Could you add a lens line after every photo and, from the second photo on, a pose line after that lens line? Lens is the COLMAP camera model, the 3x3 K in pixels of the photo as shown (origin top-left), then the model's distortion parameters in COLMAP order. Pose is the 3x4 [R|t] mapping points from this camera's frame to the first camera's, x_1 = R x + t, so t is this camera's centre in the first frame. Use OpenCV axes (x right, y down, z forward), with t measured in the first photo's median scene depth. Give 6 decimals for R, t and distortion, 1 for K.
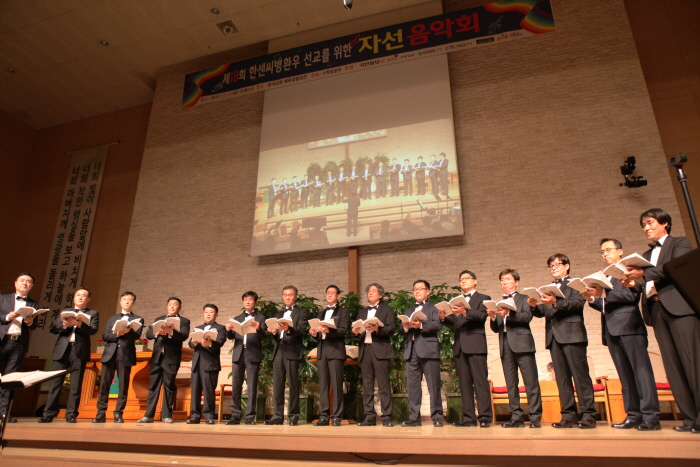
lens RADIAL K [[481.6, 0, 350.0], [0, 481.6, 233.5], [0, 0, 1]] dist [-0.110076, 0.078665]
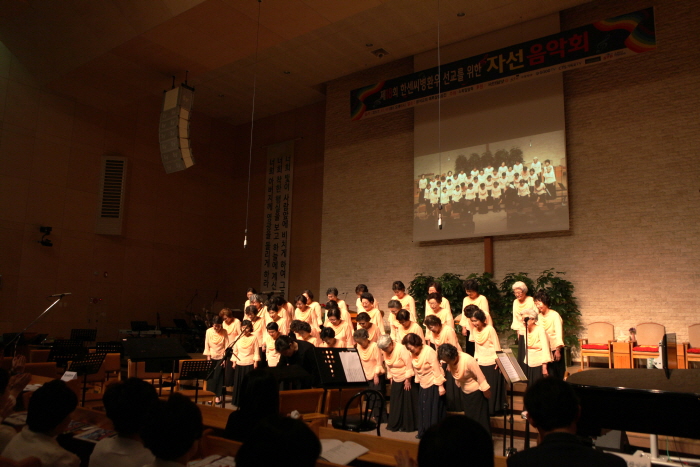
lens RADIAL K [[538.8, 0, 354.8], [0, 538.8, 230.0], [0, 0, 1]] dist [-0.103809, 0.102926]
pose [[0.948515, -0.032440, -0.315066, 0.111721], [0.089859, 0.981430, 0.169473, -0.243918], [0.303717, -0.189059, 0.933816, -0.447951]]
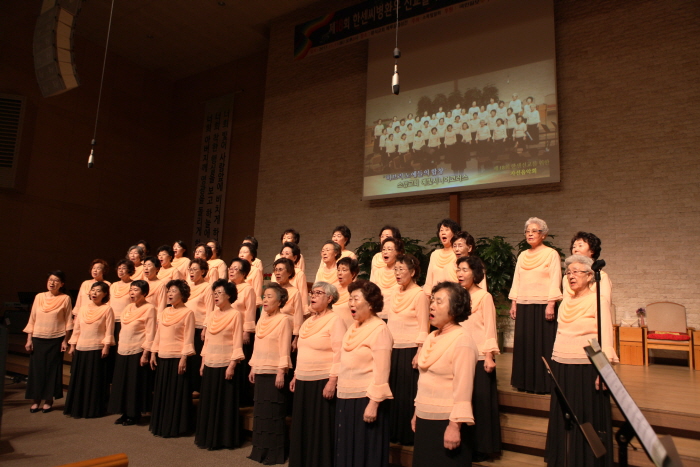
lens RADIAL K [[481.6, 0, 350.0], [0, 481.6, 233.5], [0, 0, 1]] dist [-0.110076, 0.078665]
pose [[0.966658, -0.000326, -0.256072, 0.049102], [0.050900, 0.980290, 0.190895, -0.086517], [0.250963, -0.197564, 0.947621, -0.078749]]
